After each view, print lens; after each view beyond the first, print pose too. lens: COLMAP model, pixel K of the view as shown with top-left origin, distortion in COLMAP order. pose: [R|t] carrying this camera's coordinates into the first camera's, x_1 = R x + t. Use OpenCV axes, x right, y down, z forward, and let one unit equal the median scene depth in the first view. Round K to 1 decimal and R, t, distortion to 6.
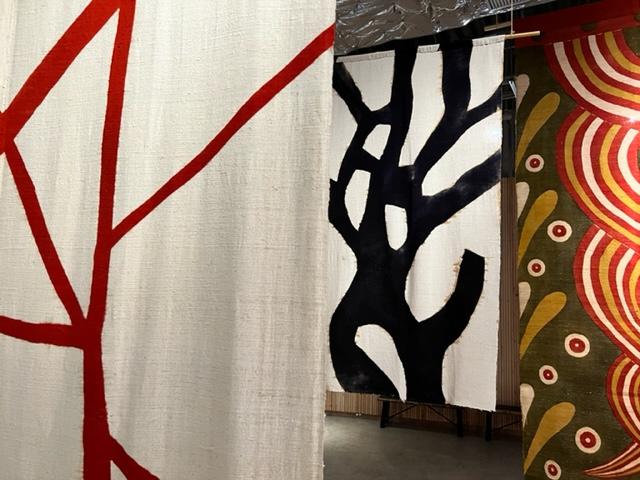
lens RADIAL K [[482.8, 0, 319.7], [0, 482.8, 239.6], [0, 0, 1]] dist [0.002084, -0.001561]
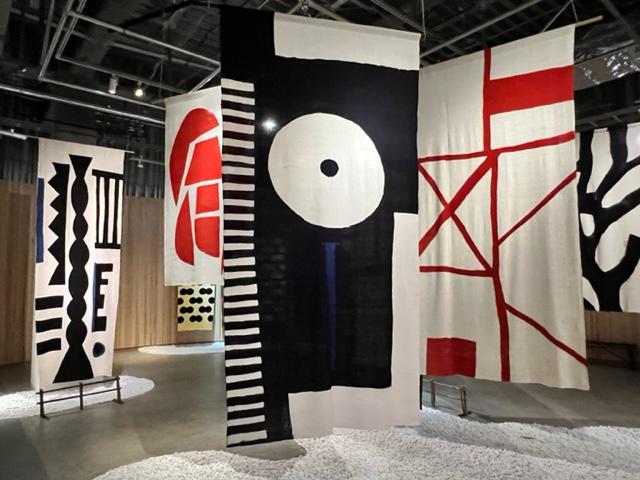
lens RADIAL K [[416.0, 0, 320.8], [0, 416.0, 240.0], [0, 0, 1]] dist [-0.006353, -0.004191]
pose [[0.938203, -0.064331, -0.340055, -0.312126], [0.074929, 0.997024, 0.018111, -0.082189], [0.337878, -0.042471, 0.940231, -1.026422]]
